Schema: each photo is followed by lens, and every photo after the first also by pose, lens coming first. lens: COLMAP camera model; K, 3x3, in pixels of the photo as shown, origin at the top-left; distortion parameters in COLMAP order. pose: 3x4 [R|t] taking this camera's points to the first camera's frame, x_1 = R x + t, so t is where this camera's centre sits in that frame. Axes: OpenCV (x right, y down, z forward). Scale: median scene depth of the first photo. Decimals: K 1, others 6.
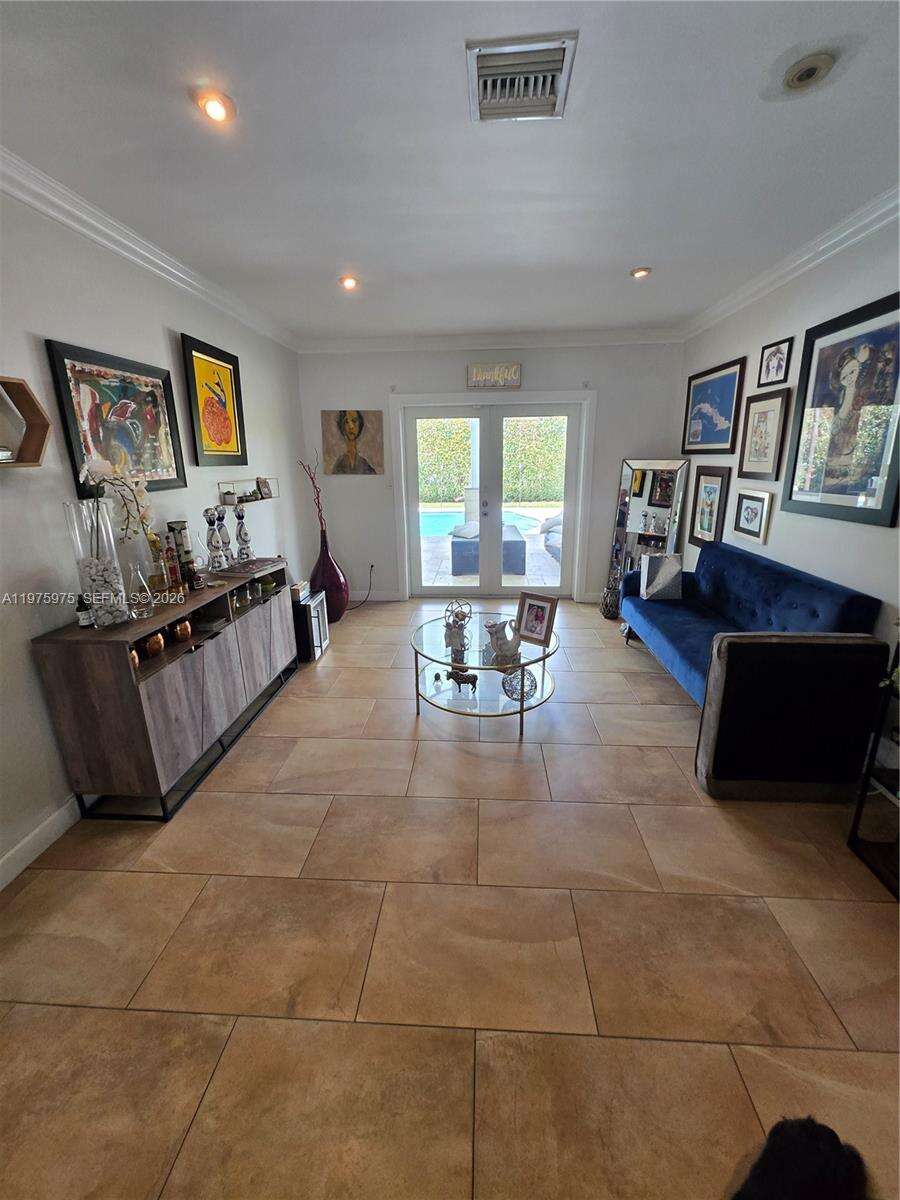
lens RADIAL K [[471.8, 0, 454.6], [0, 471.8, 589.4], [0, 0, 1]] dist [-0.006211, 0.001472]
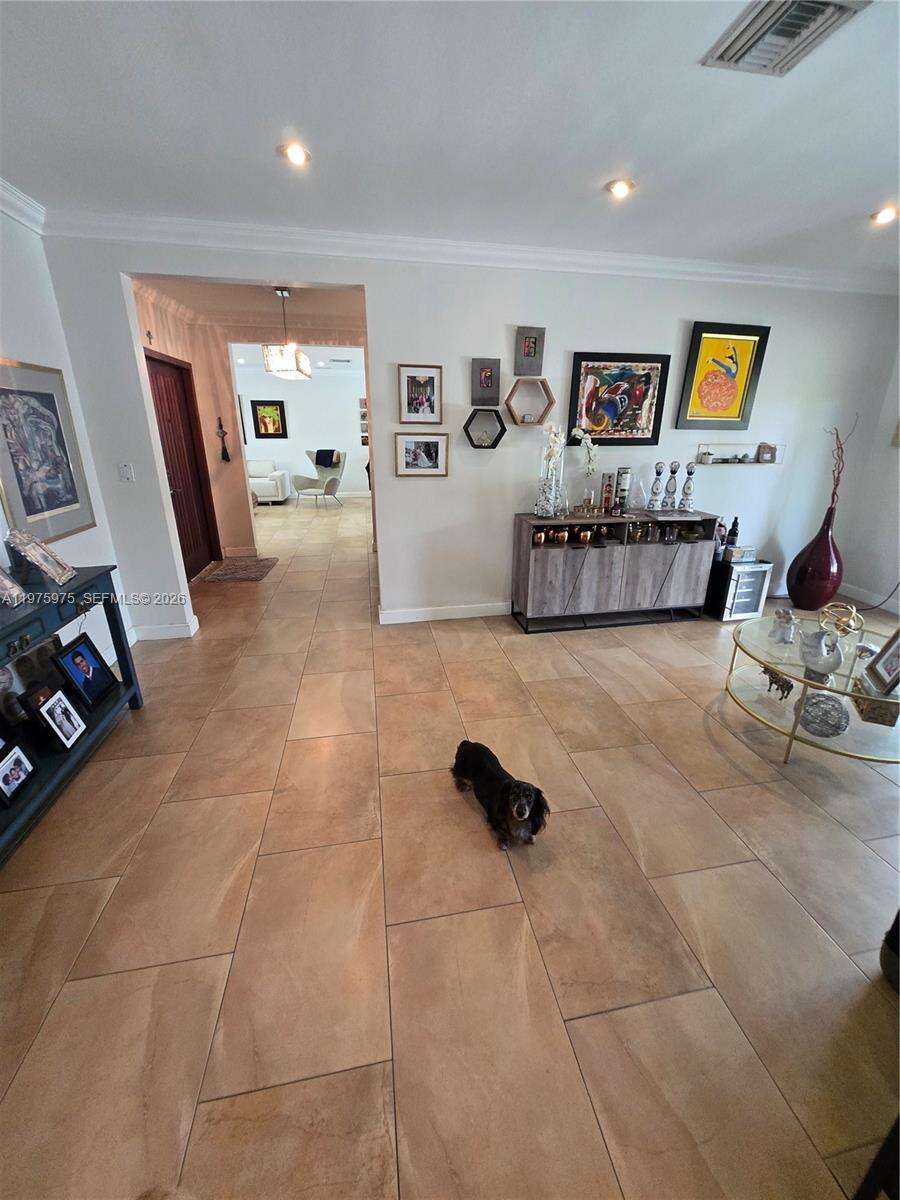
lens RADIAL K [[471.8, 0, 458.6], [0, 471.8, 597.0], [0, 0, 1]] dist [-0.006211, 0.001472]
pose [[0.238300, 0.338579, -0.910262, 0.749938], [-0.270361, 0.923341, 0.272665, -0.037264], [0.932801, 0.181124, 0.311571, 0.163827]]
